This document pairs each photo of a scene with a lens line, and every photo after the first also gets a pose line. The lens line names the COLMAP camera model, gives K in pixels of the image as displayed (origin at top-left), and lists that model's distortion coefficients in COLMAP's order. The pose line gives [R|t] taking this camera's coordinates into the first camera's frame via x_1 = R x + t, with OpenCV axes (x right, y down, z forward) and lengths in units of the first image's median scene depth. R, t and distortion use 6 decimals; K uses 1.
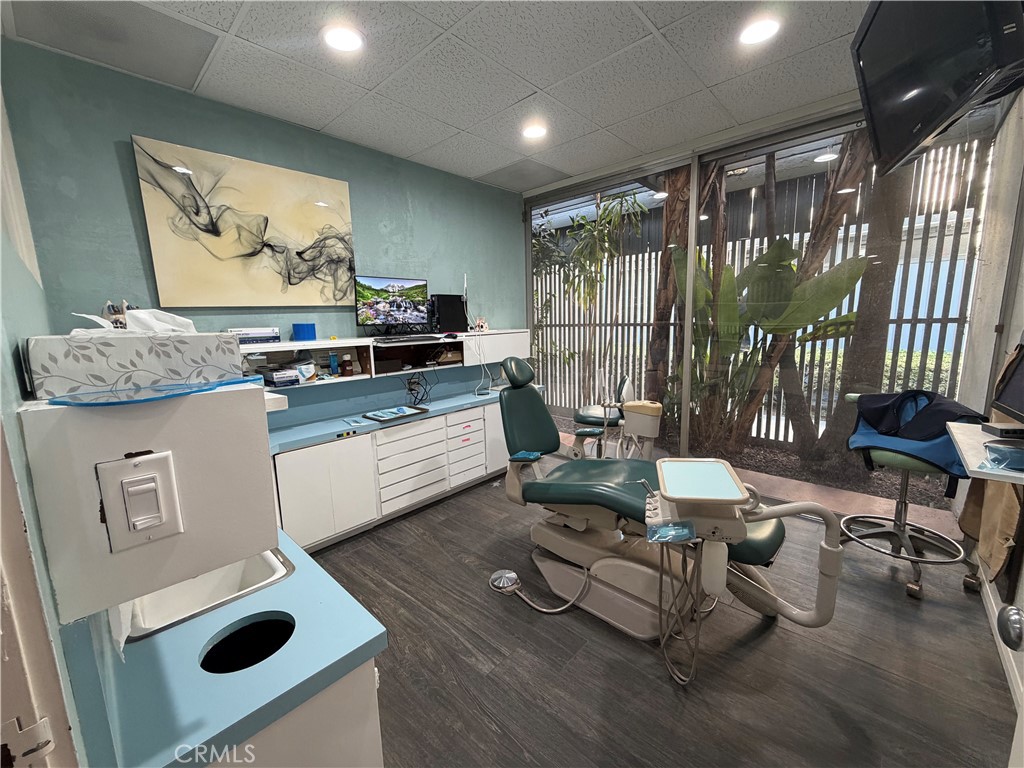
lens RADIAL K [[399.3, 0, 512.9], [0, 399.3, 382.5], [0, 0, 1]] dist [-0.010687, -0.000028]
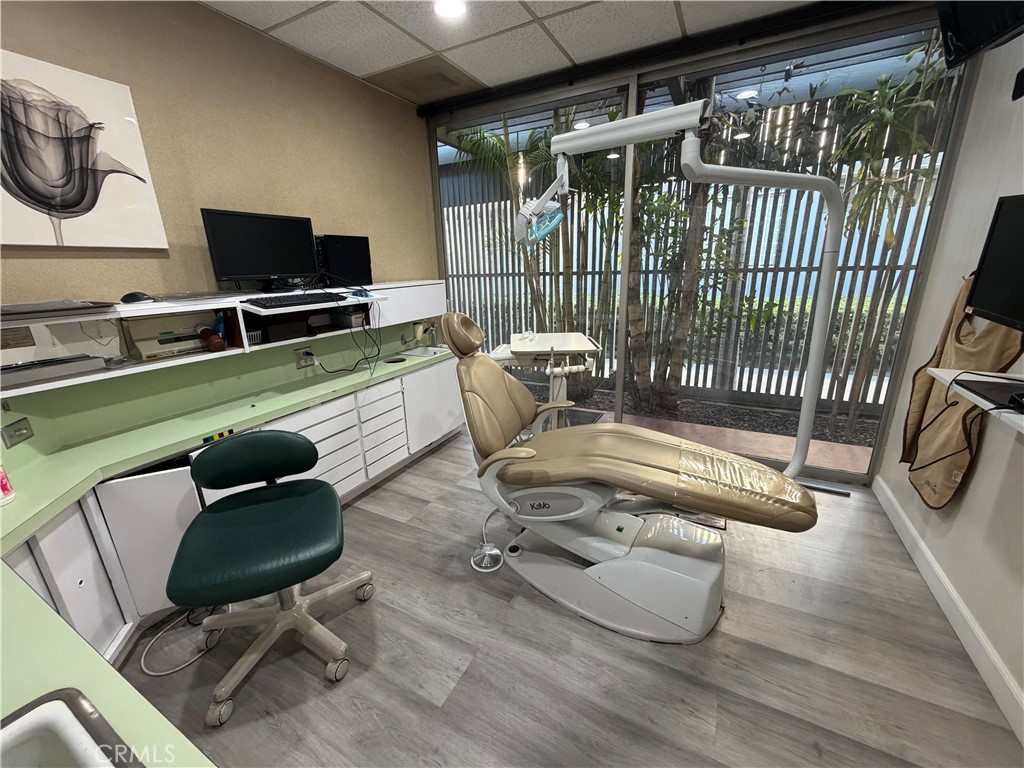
lens RADIAL K [[399.3, 0, 510.9], [0, 399.3, 384.4], [0, 0, 1]] dist [-0.010687, -0.000028]
pose [[0.948847, -0.090255, 0.302562, -0.116468], [0.052476, 0.990024, 0.130761, -0.022980], [-0.311345, -0.108195, 0.944118, 0.165233]]
